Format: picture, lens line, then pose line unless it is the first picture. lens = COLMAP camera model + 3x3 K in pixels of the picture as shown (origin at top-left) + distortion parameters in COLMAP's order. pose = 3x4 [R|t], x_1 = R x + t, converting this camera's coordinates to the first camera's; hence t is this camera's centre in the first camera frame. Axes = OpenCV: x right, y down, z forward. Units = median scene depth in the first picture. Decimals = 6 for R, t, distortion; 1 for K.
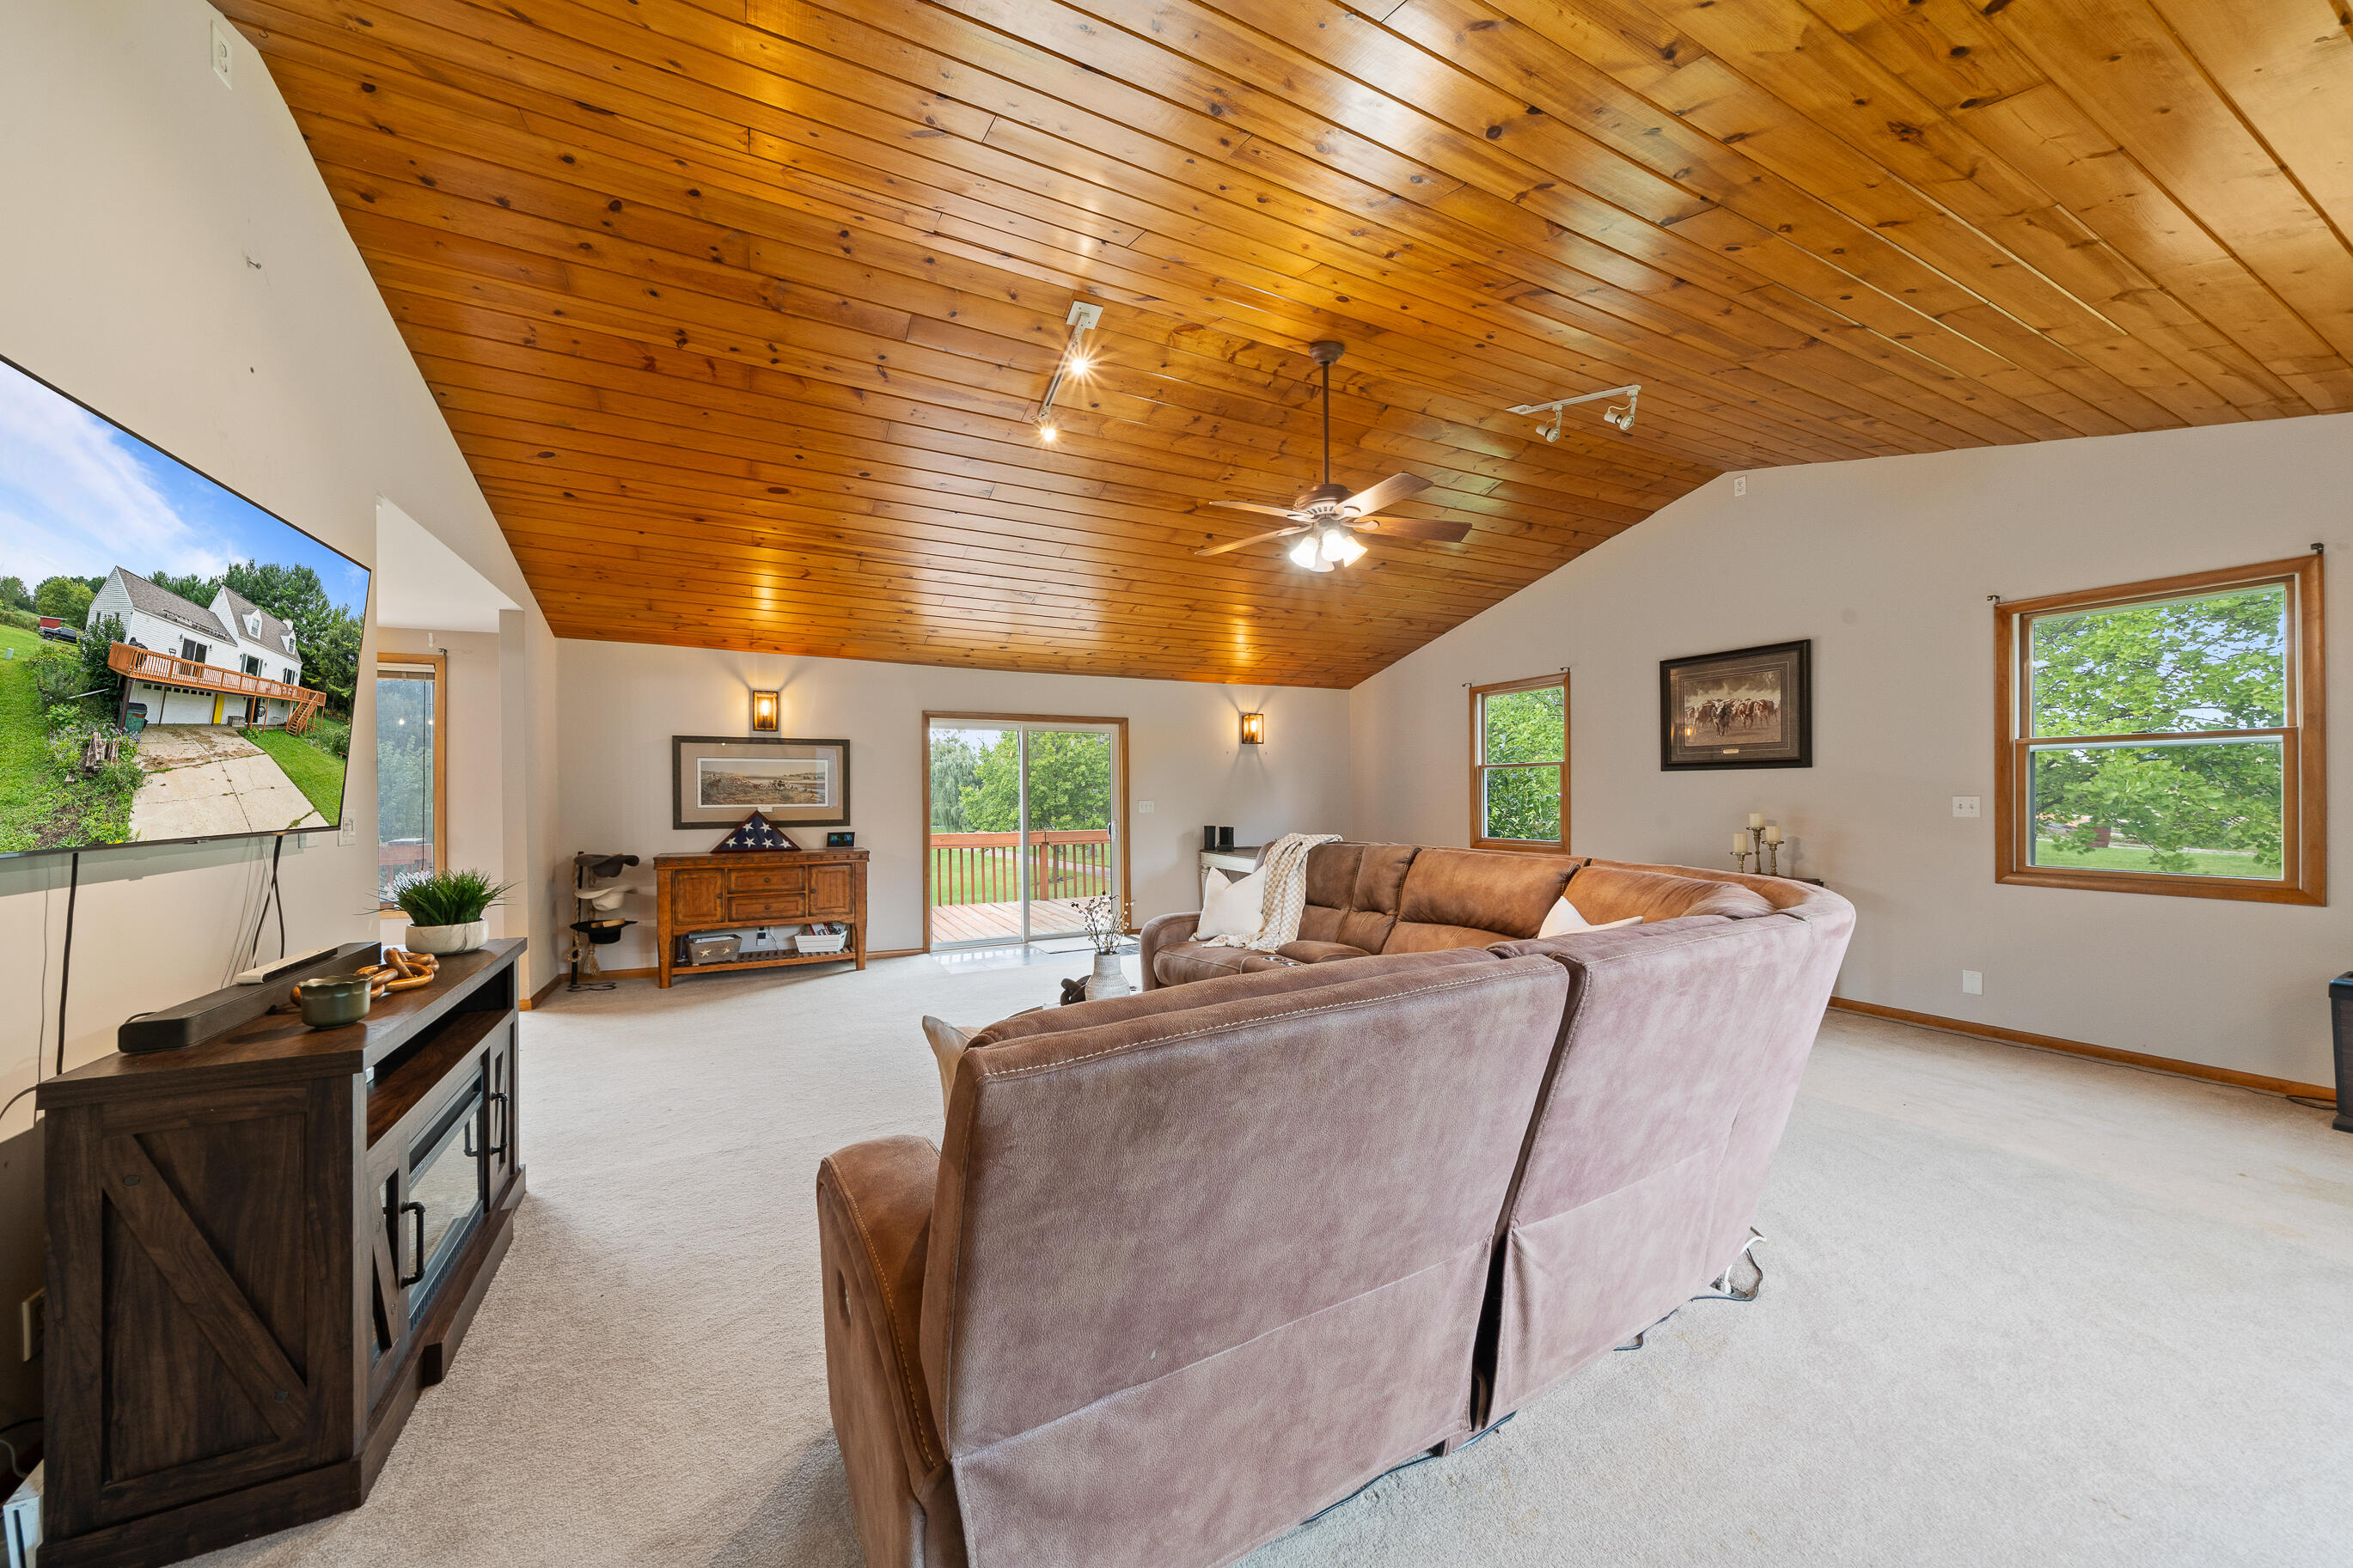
lens RADIAL K [[822.7, 0, 1148.9], [0, 822.7, 797.9], [0, 0, 1]] dist [-0.006832, 0.000885]
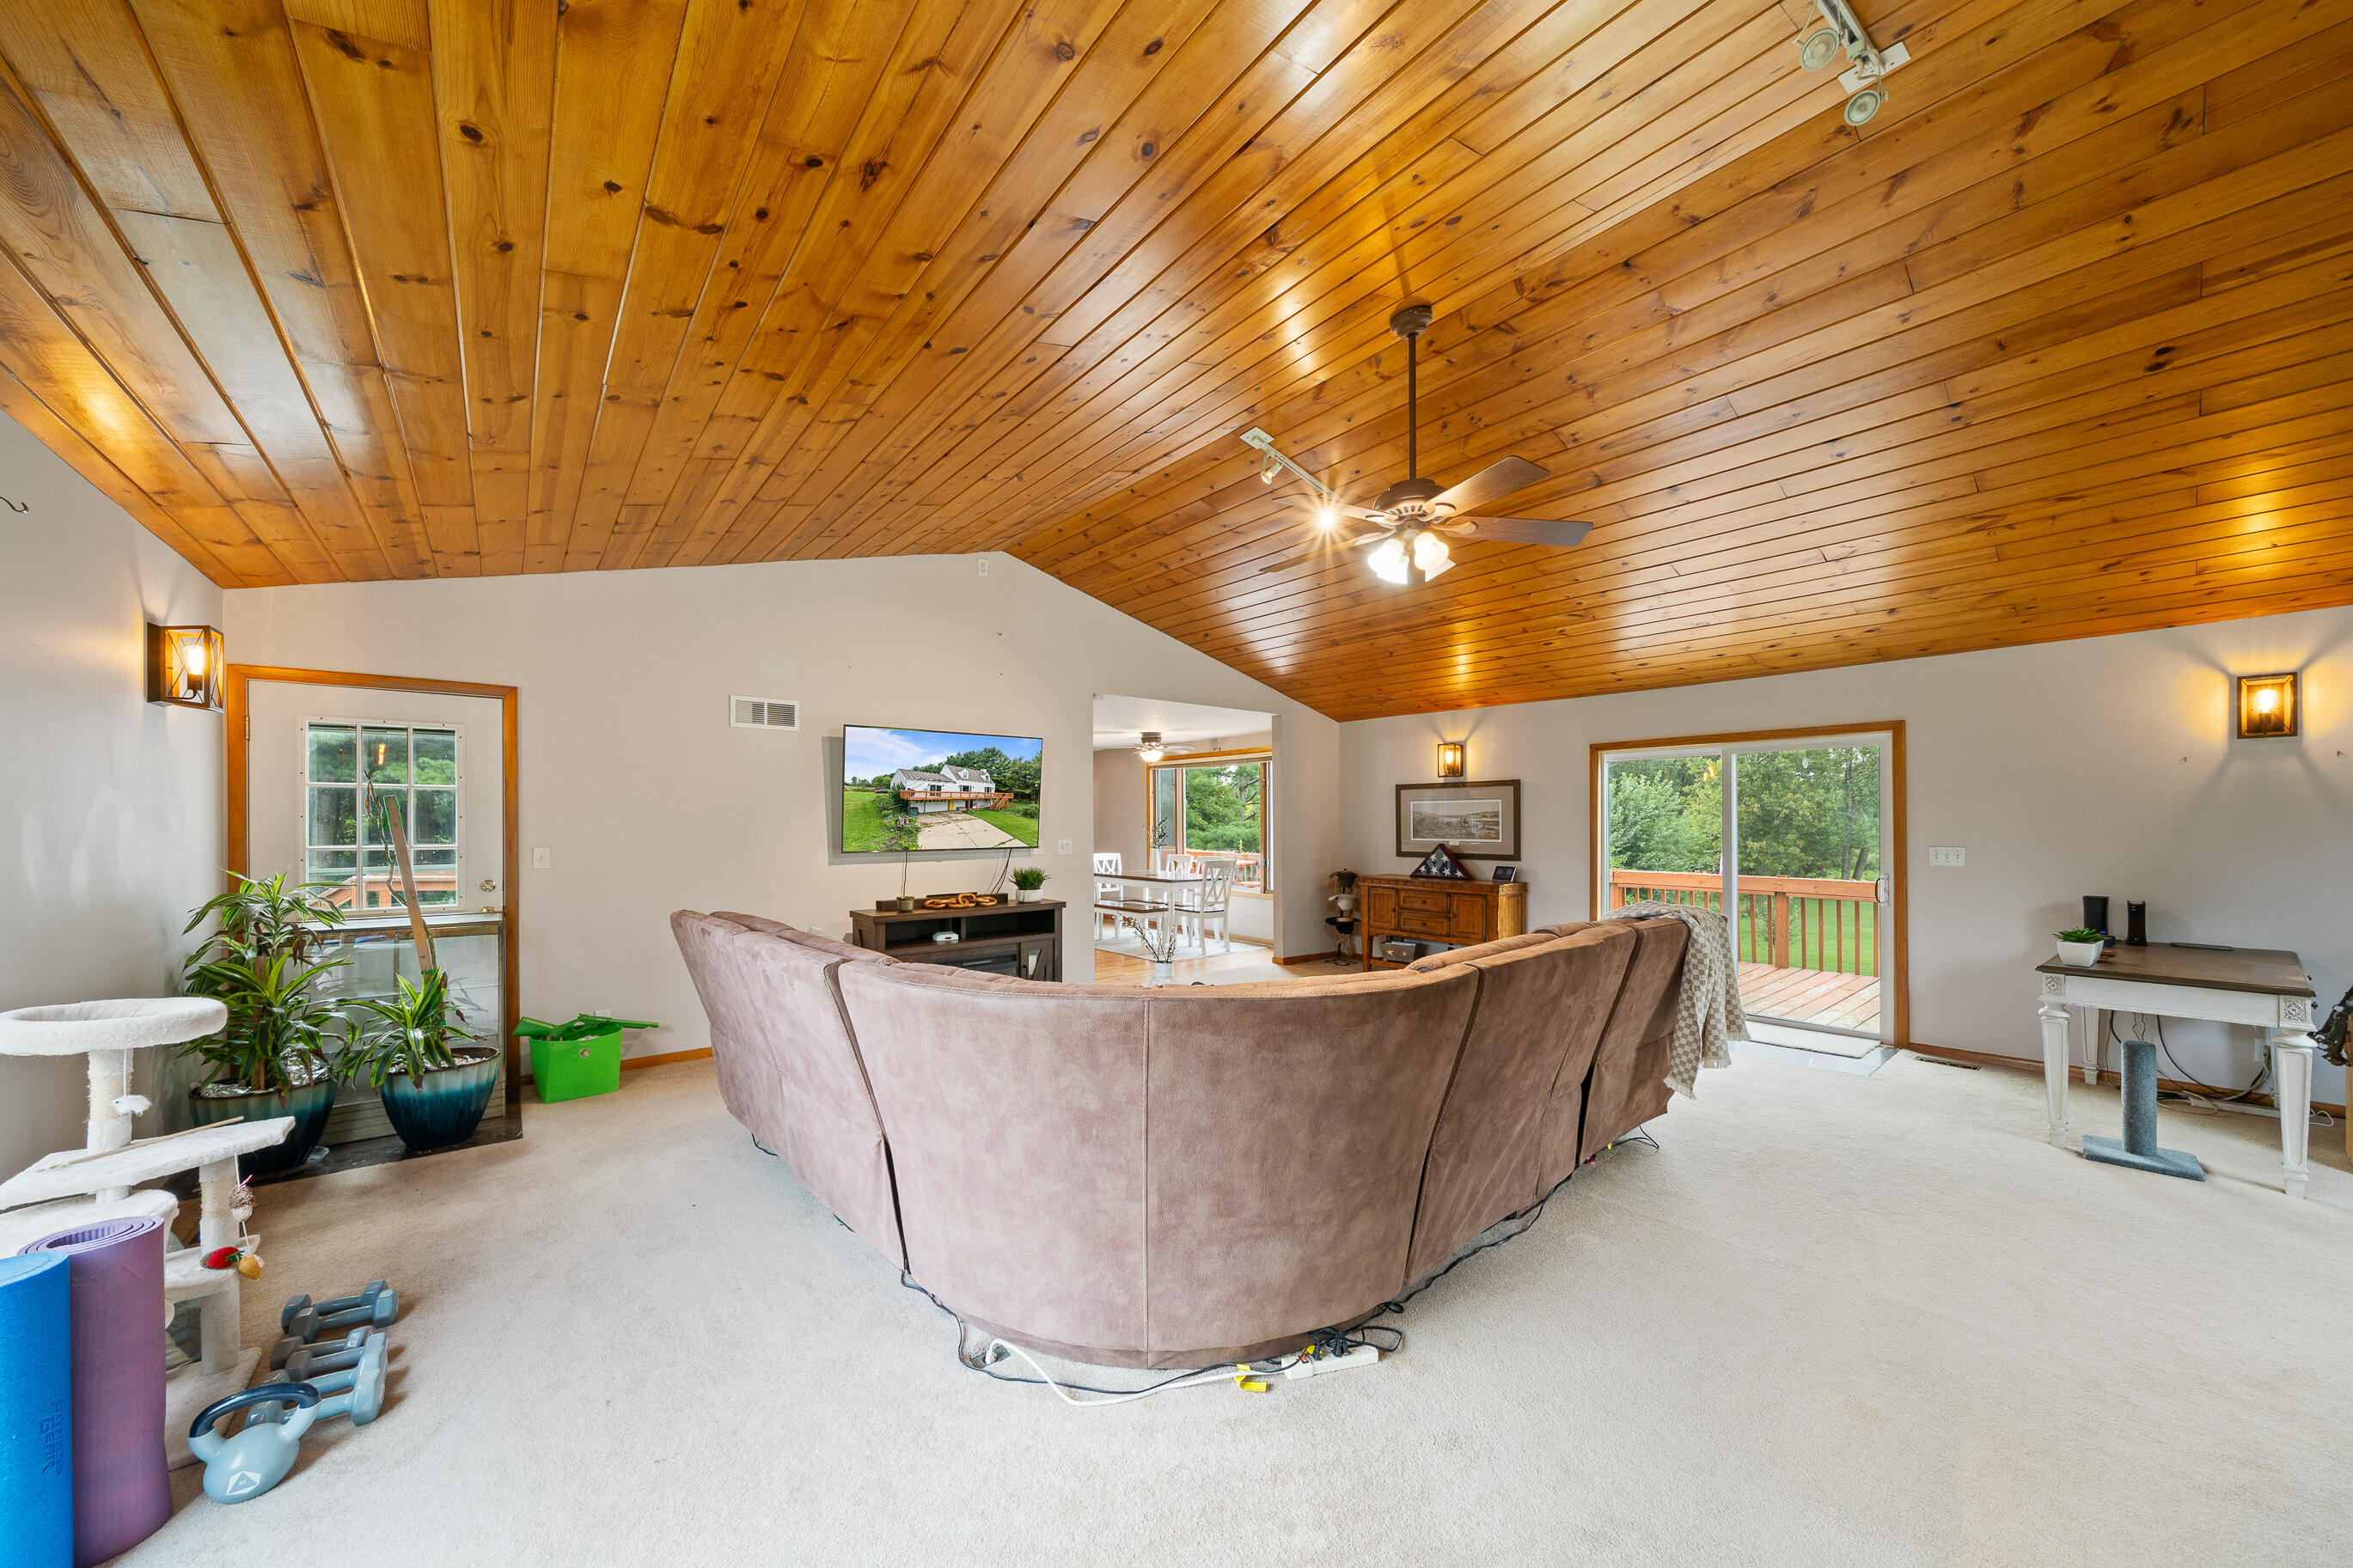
lens RADIAL K [[790.7, 0, 1141.6], [0, 790.7, 820.7], [0, 0, 1]] dist [-0.015446, 0.000172]
pose [[0.206306, 0.002786, -0.978484, 0.682879], [-0.004030, 0.999990, 0.001998, -0.023185], [0.978479, 0.003531, 0.206315, 0.407400]]
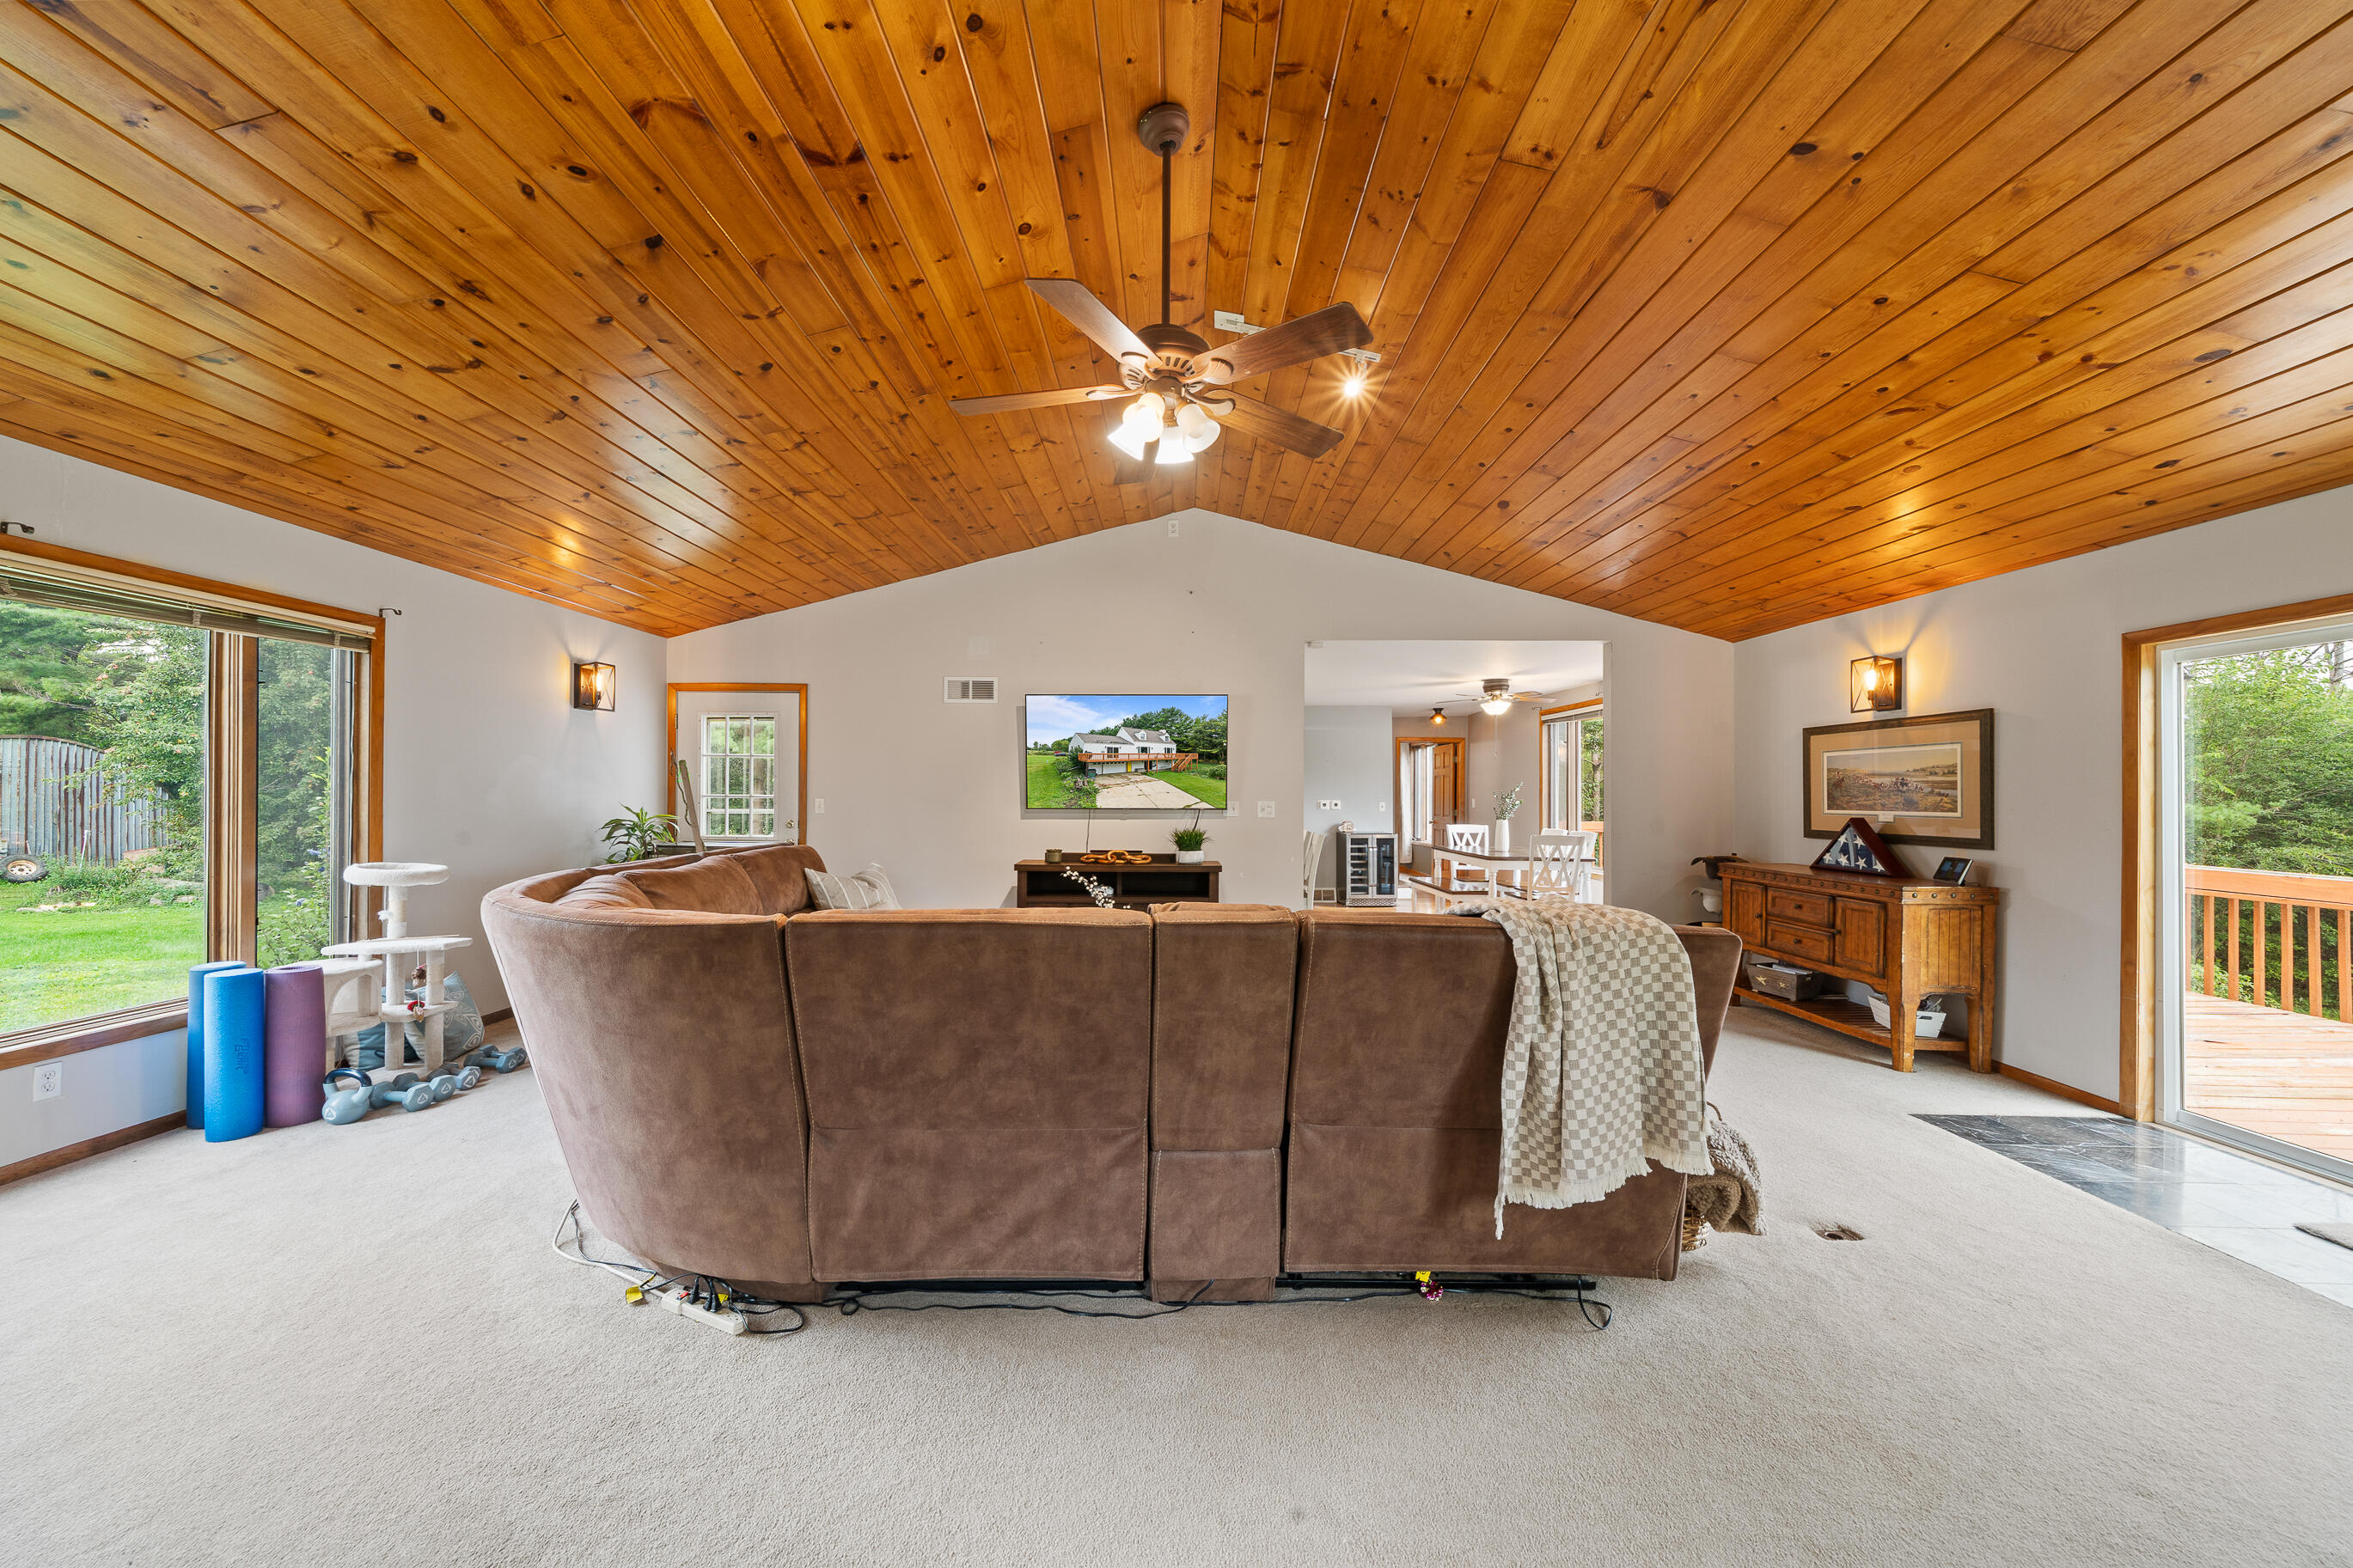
lens RADIAL K [[822.7, 0, 1168.2], [0, 822.7, 792.9], [0, 0, 1]] dist [-0.006832, 0.000885]
pose [[-0.443029, 0.000764, -0.896507, 0.581439], [-0.006097, 0.999974, 0.003865, -0.008785], [0.896487, 0.007179, -0.443013, 0.935073]]
